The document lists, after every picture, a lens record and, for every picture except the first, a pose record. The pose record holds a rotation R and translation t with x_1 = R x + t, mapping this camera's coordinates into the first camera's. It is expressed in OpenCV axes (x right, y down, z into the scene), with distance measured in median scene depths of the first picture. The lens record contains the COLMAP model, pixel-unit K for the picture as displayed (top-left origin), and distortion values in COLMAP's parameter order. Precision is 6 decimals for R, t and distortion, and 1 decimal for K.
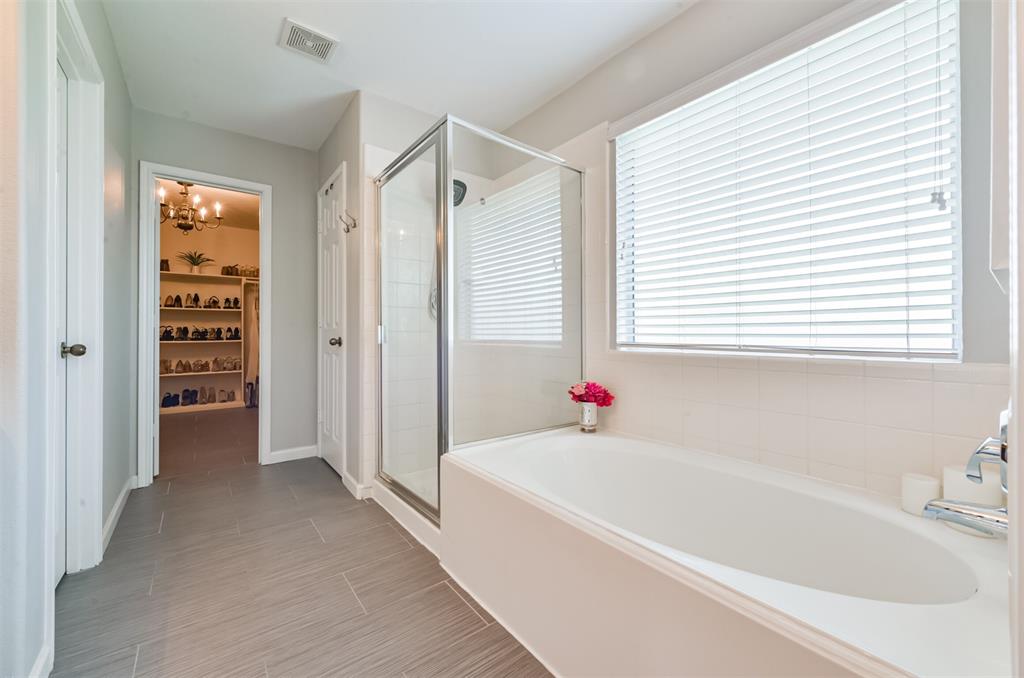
lens RADIAL K [[401.5, 0, 509.5], [0, 401.5, 333.0], [0, 0, 1]] dist [0.008489, -0.000580]
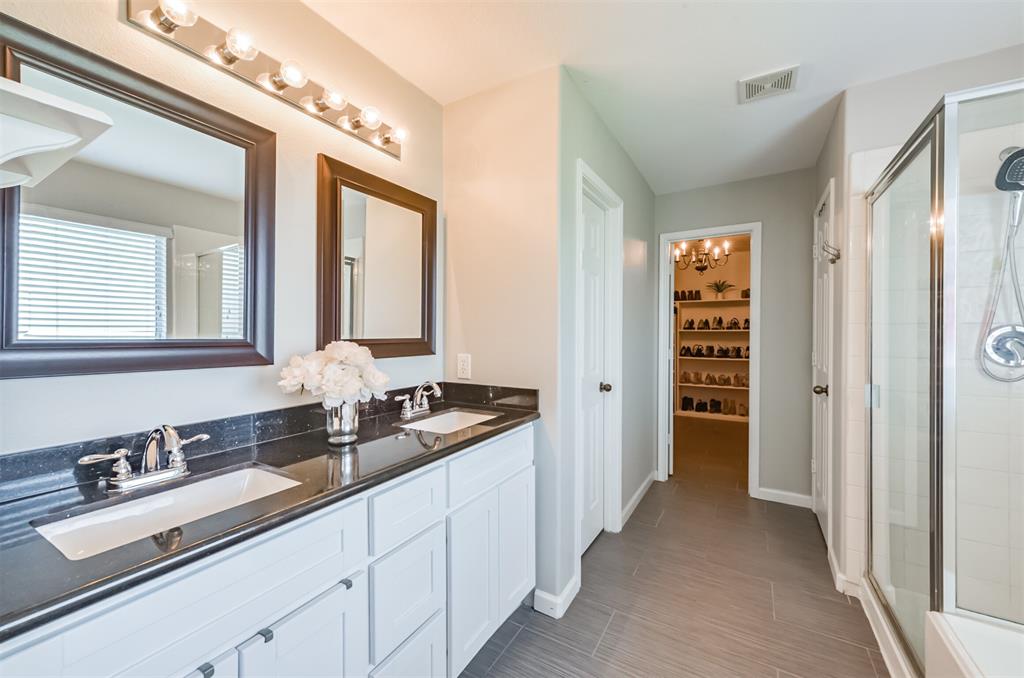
lens RADIAL K [[401.5, 0, 512.9], [0, 401.5, 337.8], [0, 0, 1]] dist [0.008489, -0.000580]
pose [[0.367546, 0.013246, -0.929911, 0.112585], [-0.001442, 0.999905, 0.013673, -0.089819], [0.930004, -0.003685, 0.367530, 0.061361]]
